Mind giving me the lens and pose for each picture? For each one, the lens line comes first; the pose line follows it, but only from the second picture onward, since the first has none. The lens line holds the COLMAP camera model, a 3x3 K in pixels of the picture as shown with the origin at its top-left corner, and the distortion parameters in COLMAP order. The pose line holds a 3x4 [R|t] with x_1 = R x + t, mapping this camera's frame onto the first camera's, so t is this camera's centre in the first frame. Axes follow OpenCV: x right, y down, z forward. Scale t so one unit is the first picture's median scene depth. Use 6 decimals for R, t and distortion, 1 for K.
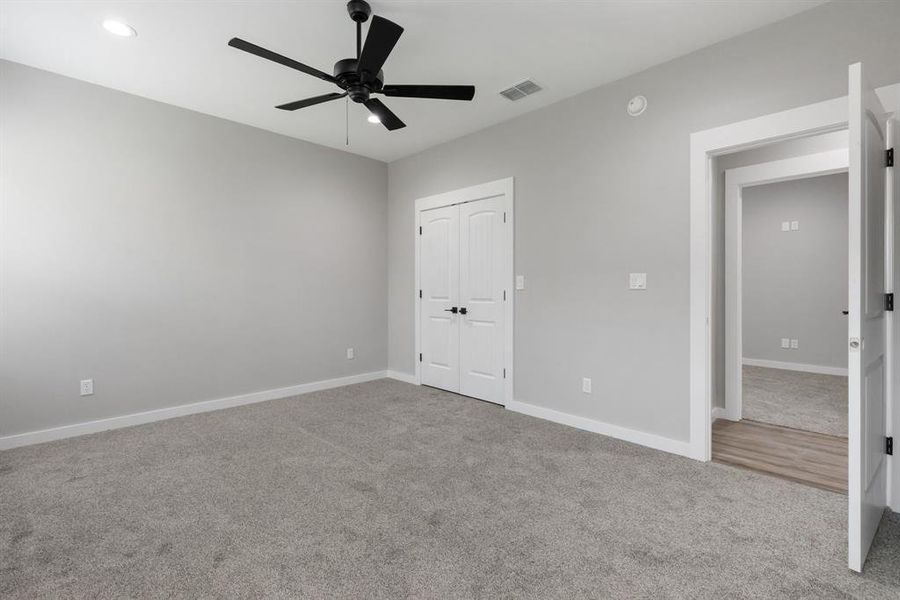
lens RADIAL K [[402.9, 0, 447.3], [0, 402.9, 295.7], [0, 0, 1]] dist [0.004259, -0.000053]
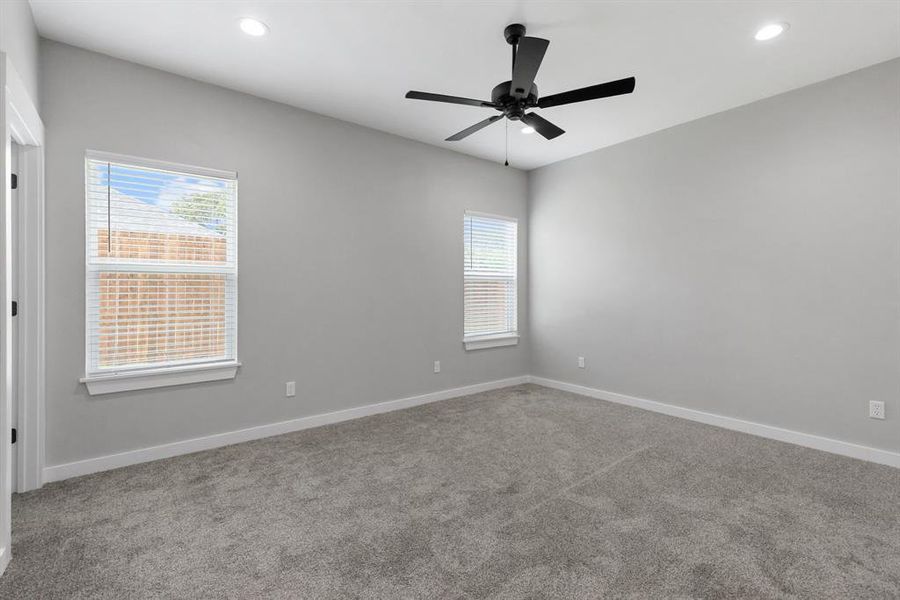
lens RADIAL K [[402.9, 0, 447.3], [0, 402.9, 295.7], [0, 0, 1]] dist [0.004259, -0.000053]
pose [[-0.114371, 0.003749, -0.993431, 0.724076], [-0.019642, 0.999789, 0.006034, -0.014740], [0.993244, 0.020203, -0.114273, 0.814702]]
